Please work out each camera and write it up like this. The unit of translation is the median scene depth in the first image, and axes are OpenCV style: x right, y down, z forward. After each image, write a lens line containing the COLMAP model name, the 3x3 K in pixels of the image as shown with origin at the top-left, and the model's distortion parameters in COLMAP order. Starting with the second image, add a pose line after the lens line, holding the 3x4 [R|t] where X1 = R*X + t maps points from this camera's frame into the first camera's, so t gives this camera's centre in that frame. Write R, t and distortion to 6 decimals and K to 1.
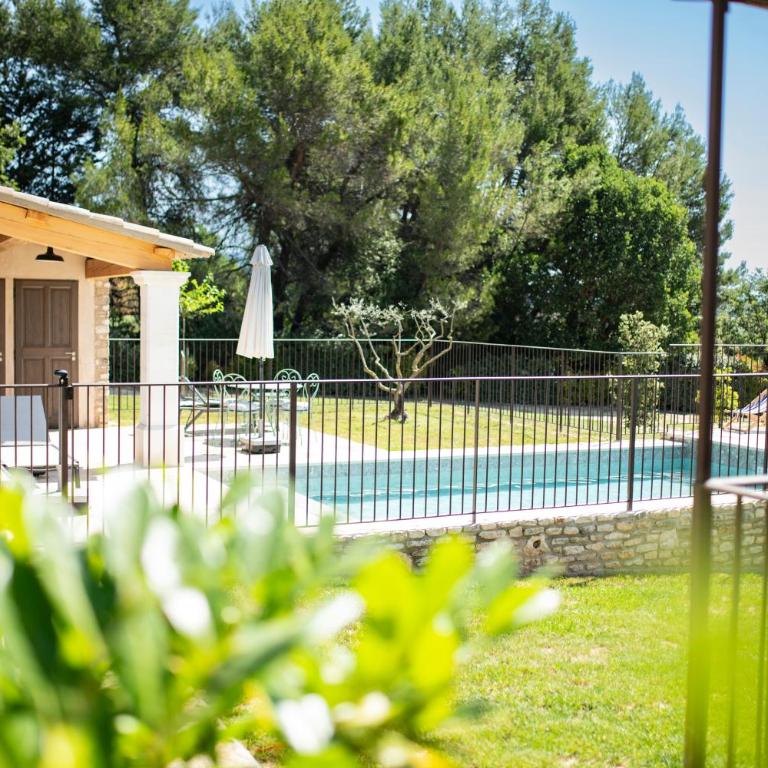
lens RADIAL K [[1097.1, 0, 382.2], [0, 1097.1, 382.5], [0, 0, 1]] dist [-0.070845, 0.000000]
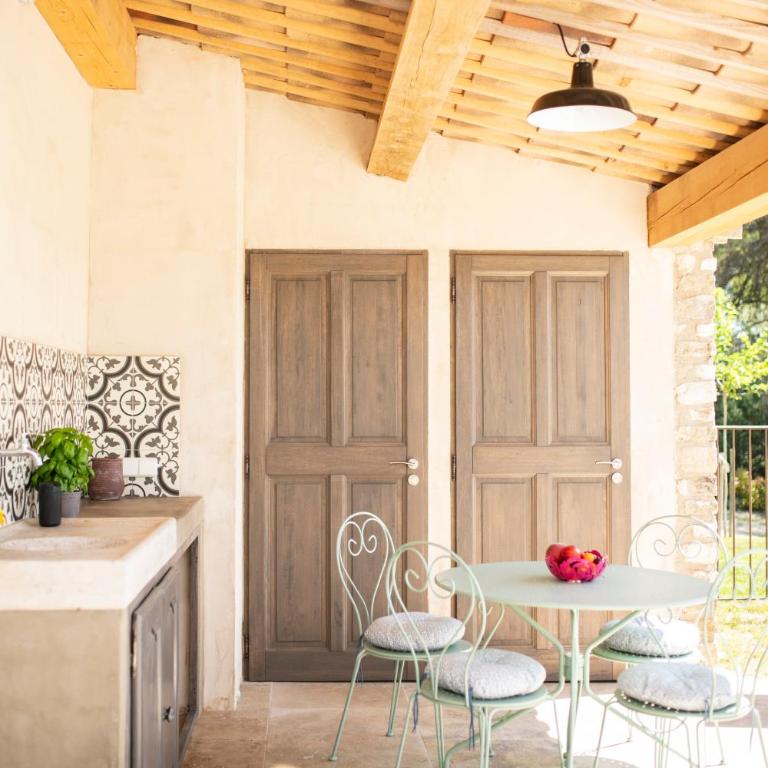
lens RADIAL K [[1097.1, 0, 383.6], [0, 1097.1, 384.0], [0, 0, 1]] dist [-0.070845, 0.000000]
pose [[0.929183, -0.026256, -0.368687, -0.067180], [-0.008996, 0.995572, -0.093573, -0.005583], [0.369511, 0.090263, 0.924832, 0.195789]]
